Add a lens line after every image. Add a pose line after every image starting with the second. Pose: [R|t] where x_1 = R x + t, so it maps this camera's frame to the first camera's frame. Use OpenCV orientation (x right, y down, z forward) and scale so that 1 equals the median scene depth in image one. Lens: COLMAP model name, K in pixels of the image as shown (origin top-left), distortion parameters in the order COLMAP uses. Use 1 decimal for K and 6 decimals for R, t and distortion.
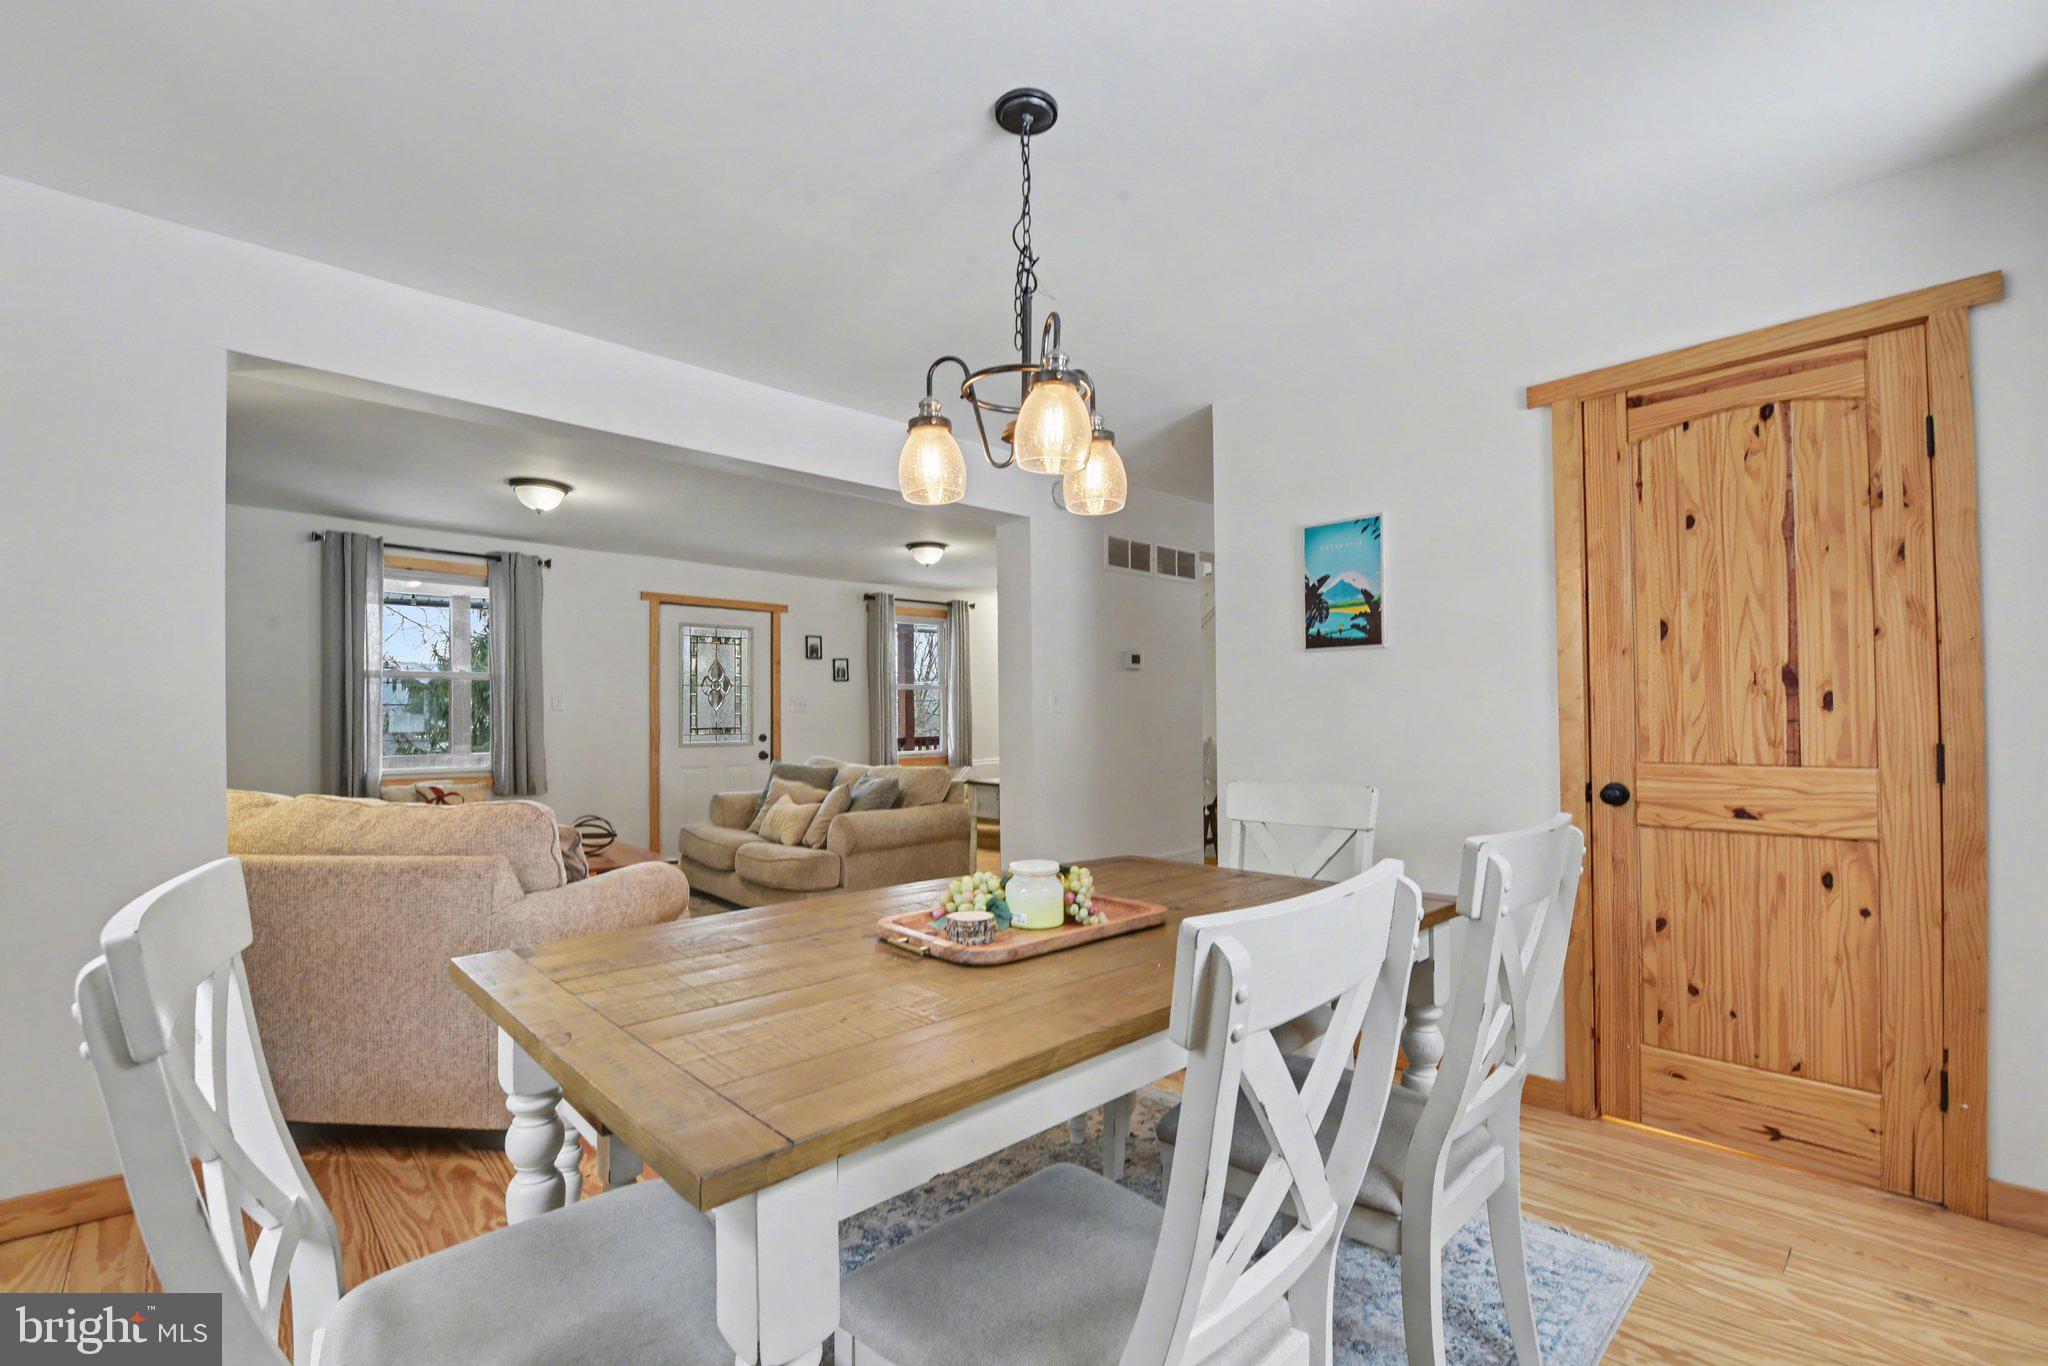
lens RADIAL K [[903.4, 0, 1024.5], [0, 903.4, 700.5], [0, 0, 1]] dist [-0.001186, -0.012370]
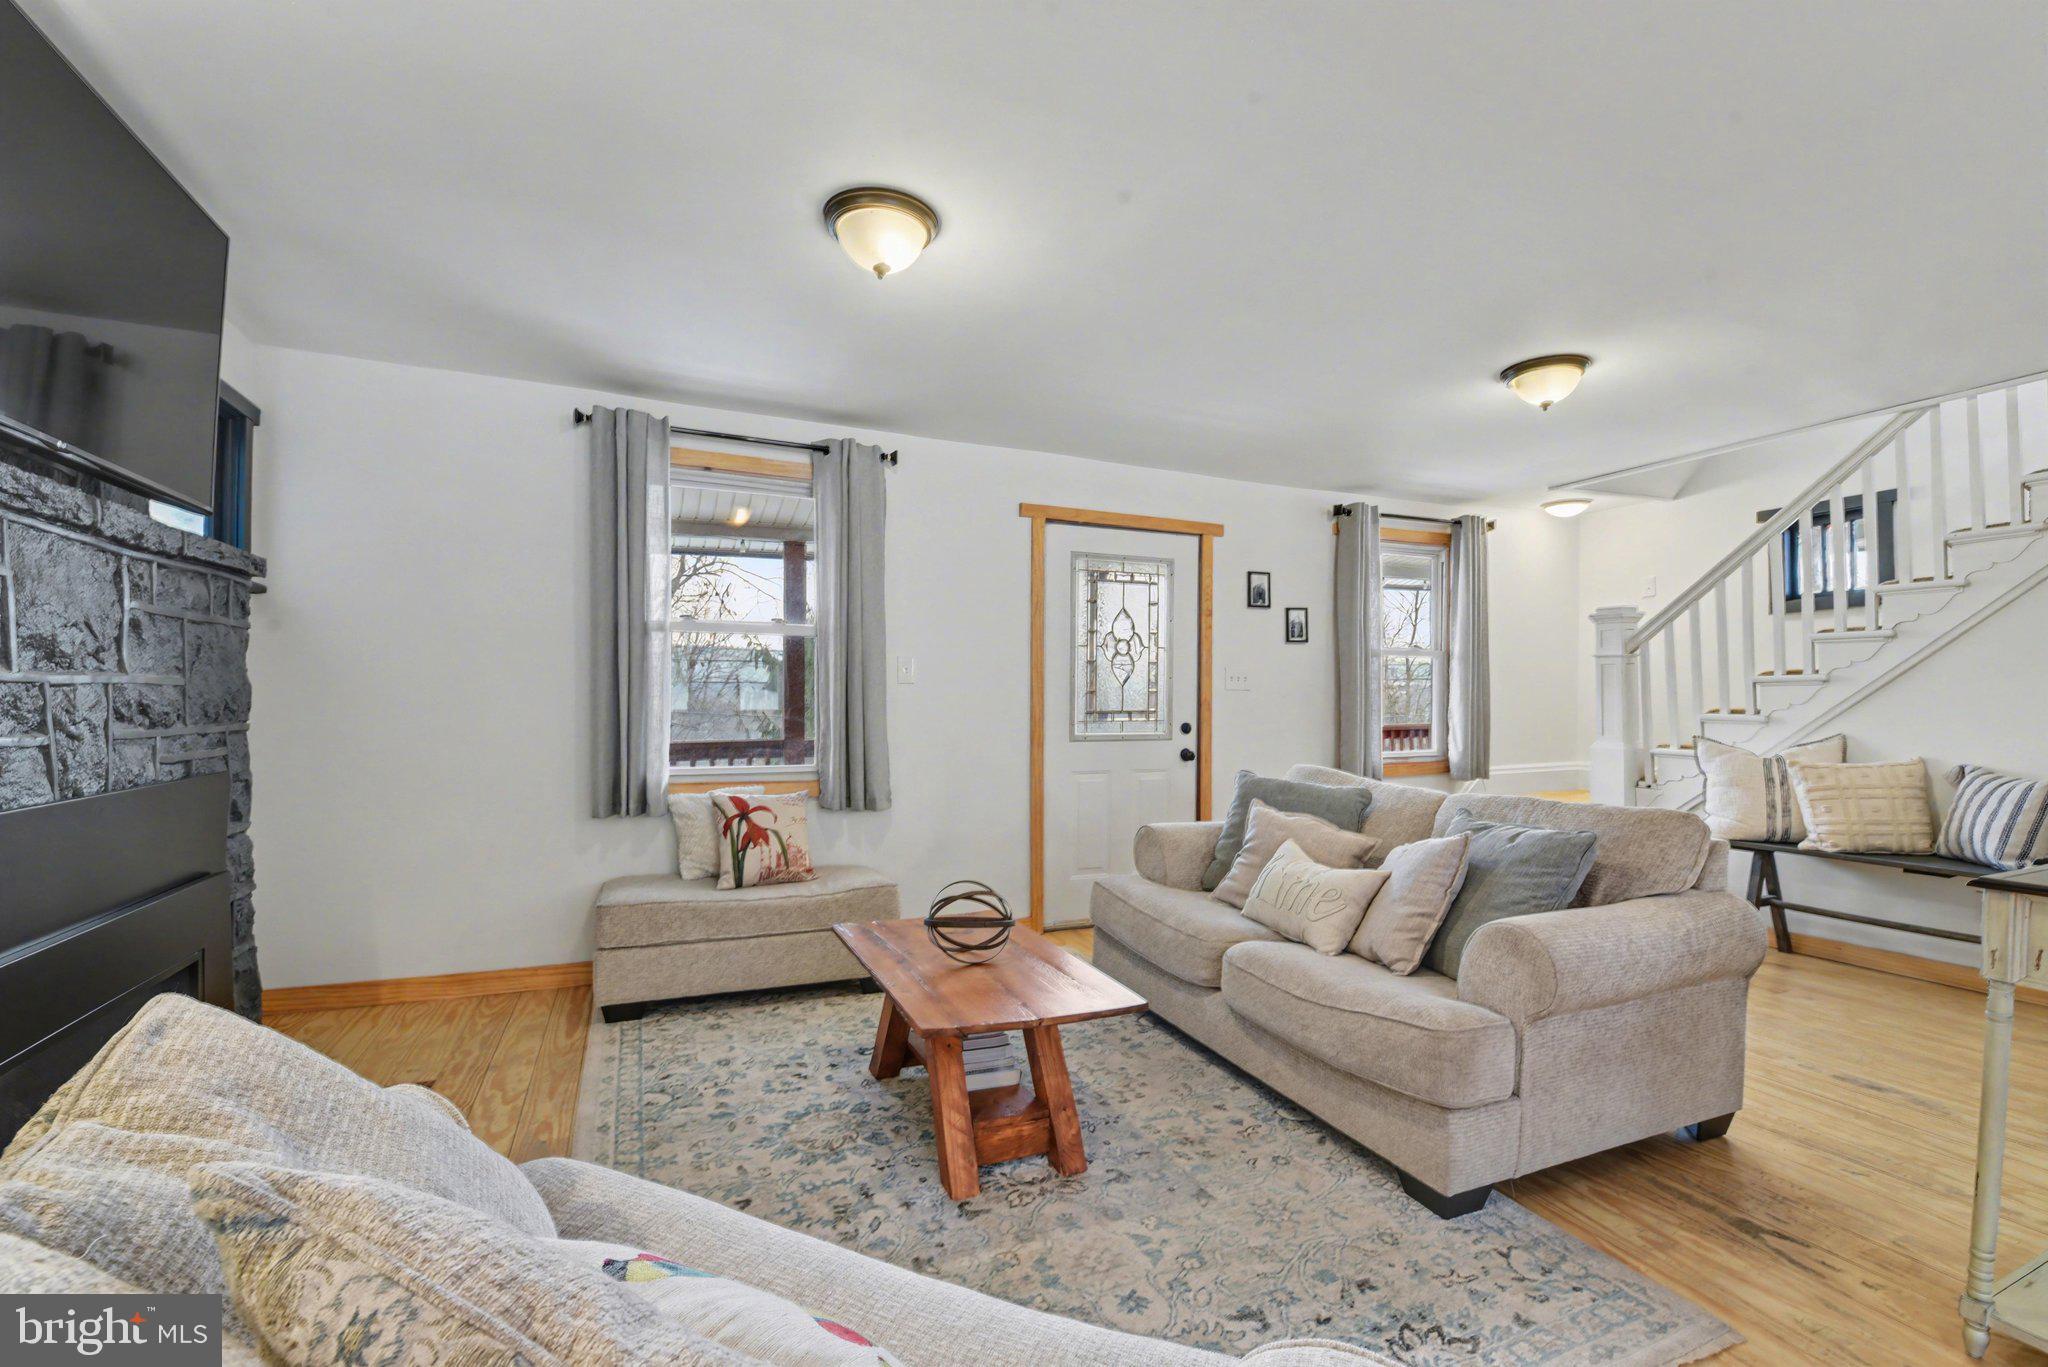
lens RADIAL K [[885.1, 0, 1021.1], [0, 885.1, 697.7], [0, 0, 1]] dist [-0.001128, -0.008737]
pose [[0.944993, 0.011593, -0.326884, -0.227766], [-0.006121, 0.999824, 0.017762, 0.010006], [0.327032, -0.014785, 0.944898, 0.418804]]
